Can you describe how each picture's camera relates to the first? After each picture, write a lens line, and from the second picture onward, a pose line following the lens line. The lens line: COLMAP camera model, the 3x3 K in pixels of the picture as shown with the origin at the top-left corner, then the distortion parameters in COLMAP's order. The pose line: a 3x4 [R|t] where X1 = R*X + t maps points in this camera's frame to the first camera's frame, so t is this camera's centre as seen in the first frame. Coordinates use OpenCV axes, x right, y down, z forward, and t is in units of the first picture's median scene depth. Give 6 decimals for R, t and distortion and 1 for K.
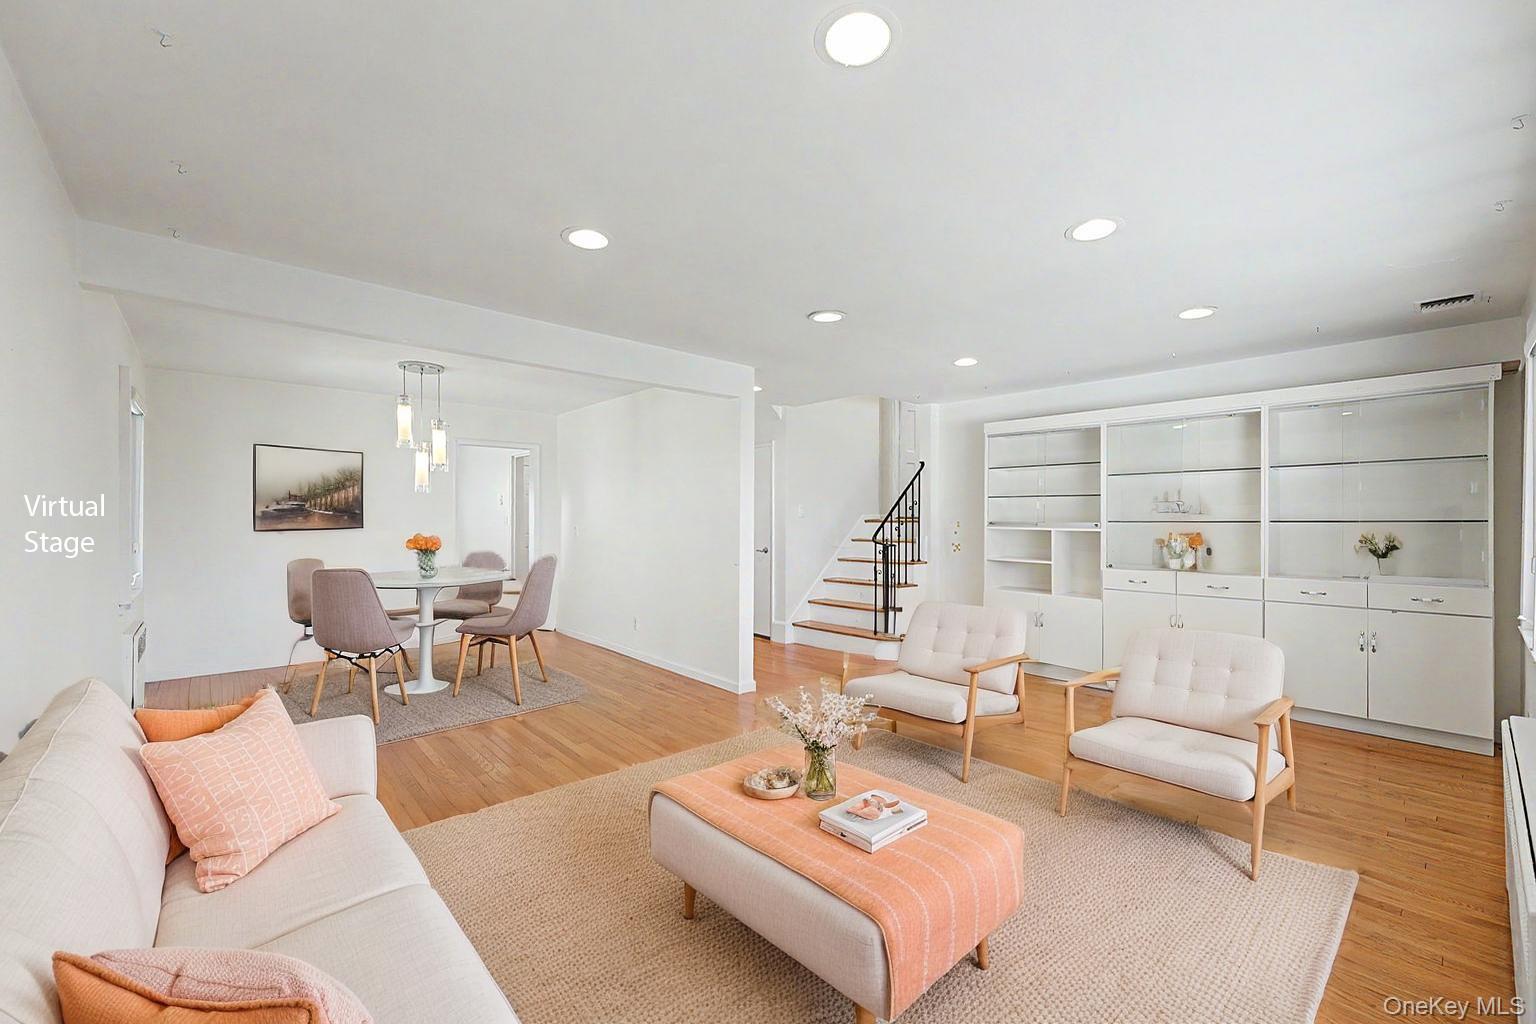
lens RADIAL K [[623.2, 0, 781.0], [0, 623.2, 514.4], [0, 0, 1]] dist [0.001758, 0.000704]
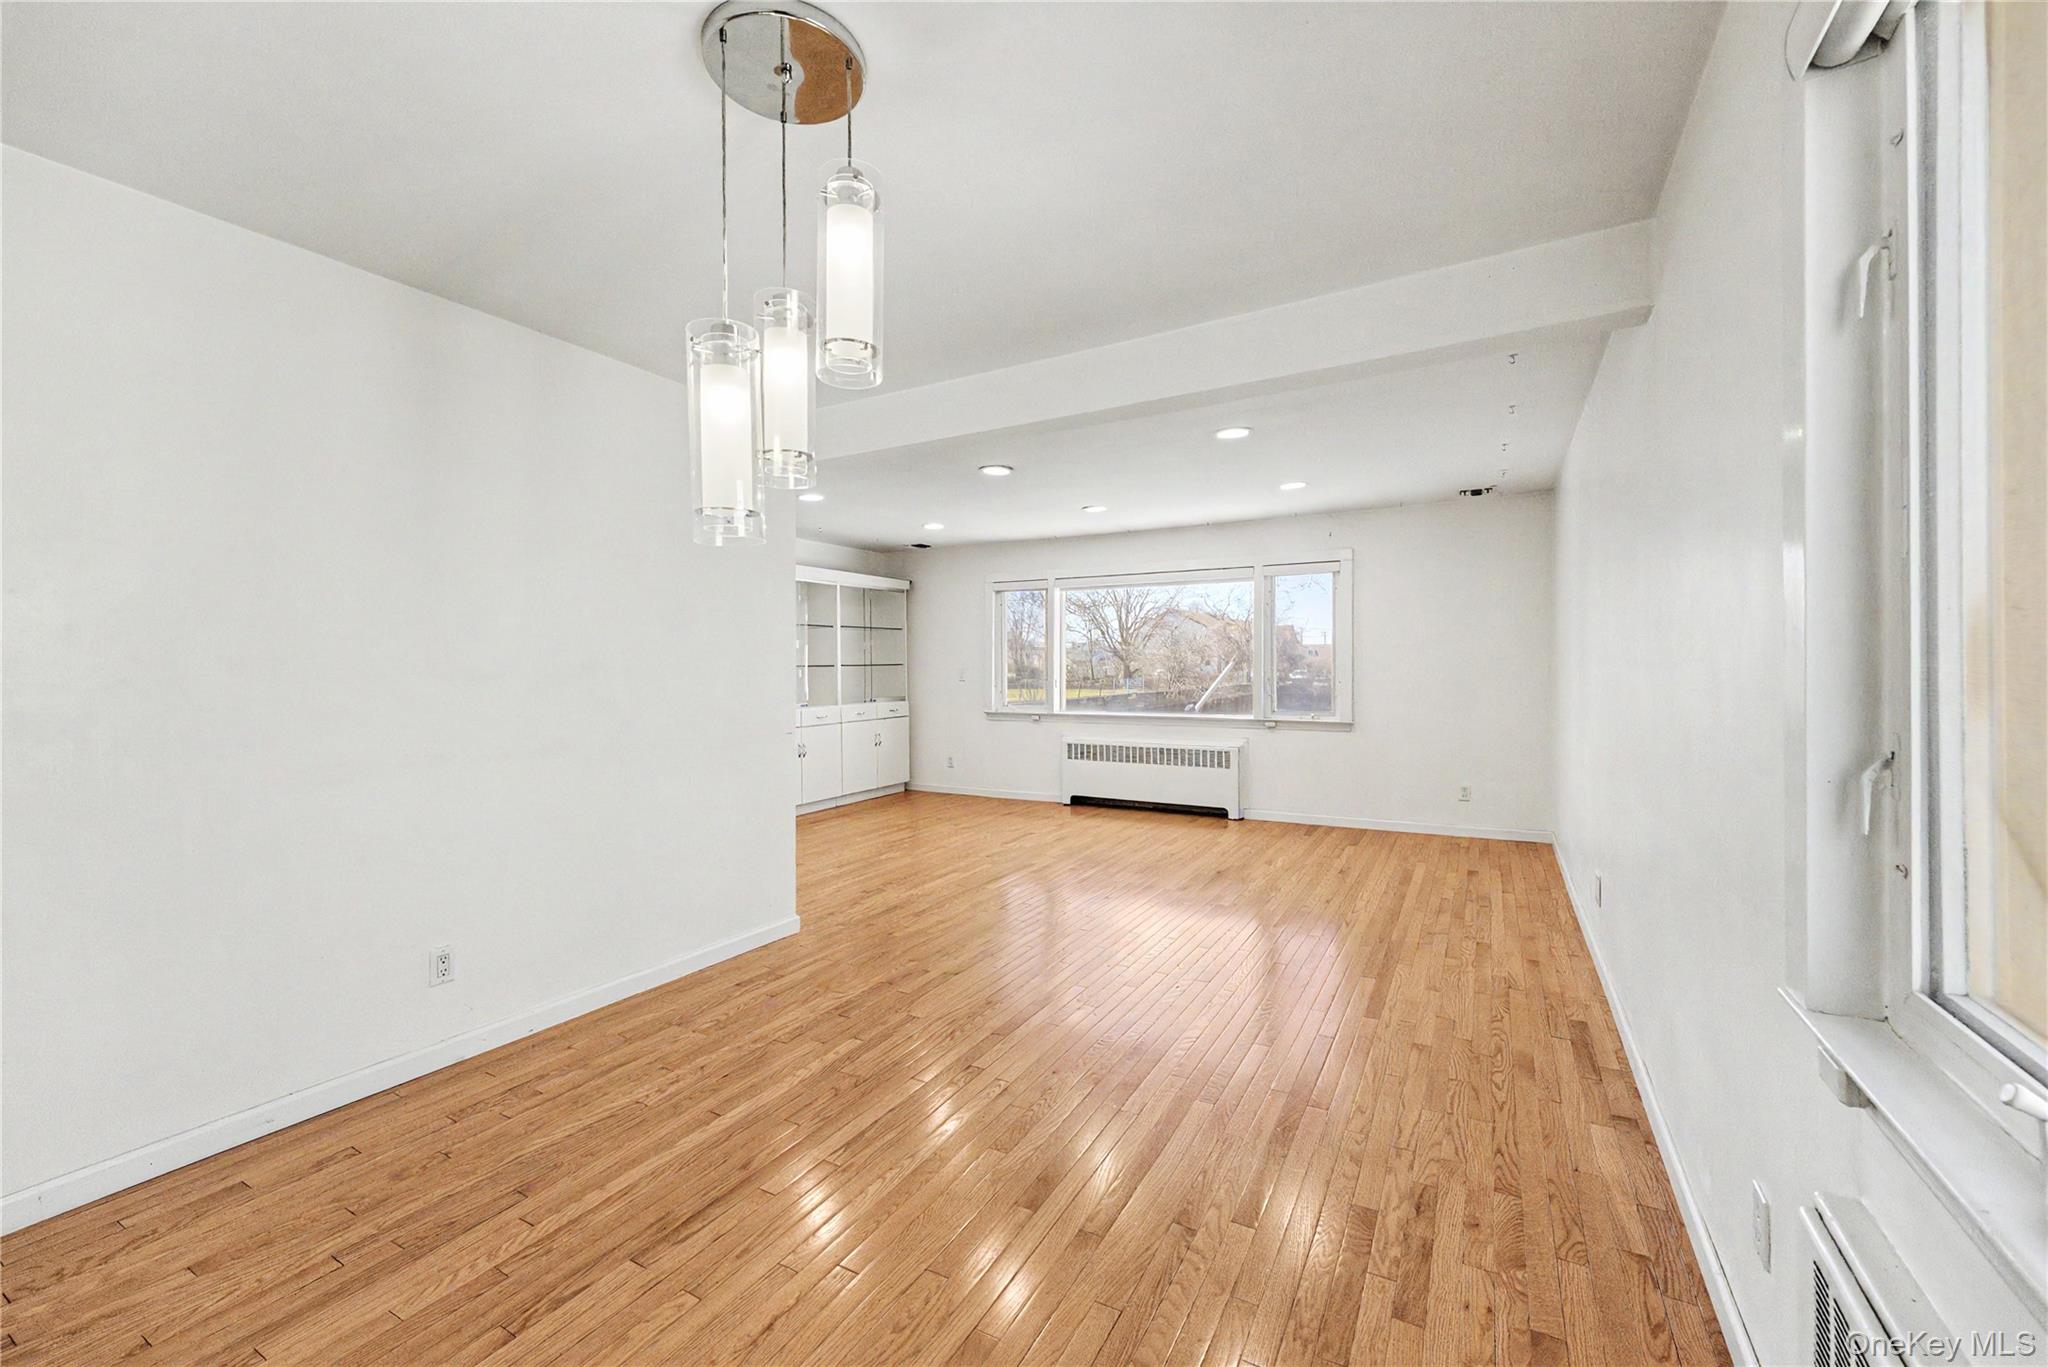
lens RADIAL K [[830.9, 0, 1028.4], [0, 830.9, 670.8], [0, 0, 1]] dist [0.001758, 0.000704]
pose [[-0.311329, -0.006590, 0.950279, -1.113789], [-0.000512, 0.999977, 0.006767, 0.013572], [-0.950302, 0.001621, -0.311326, 1.210330]]
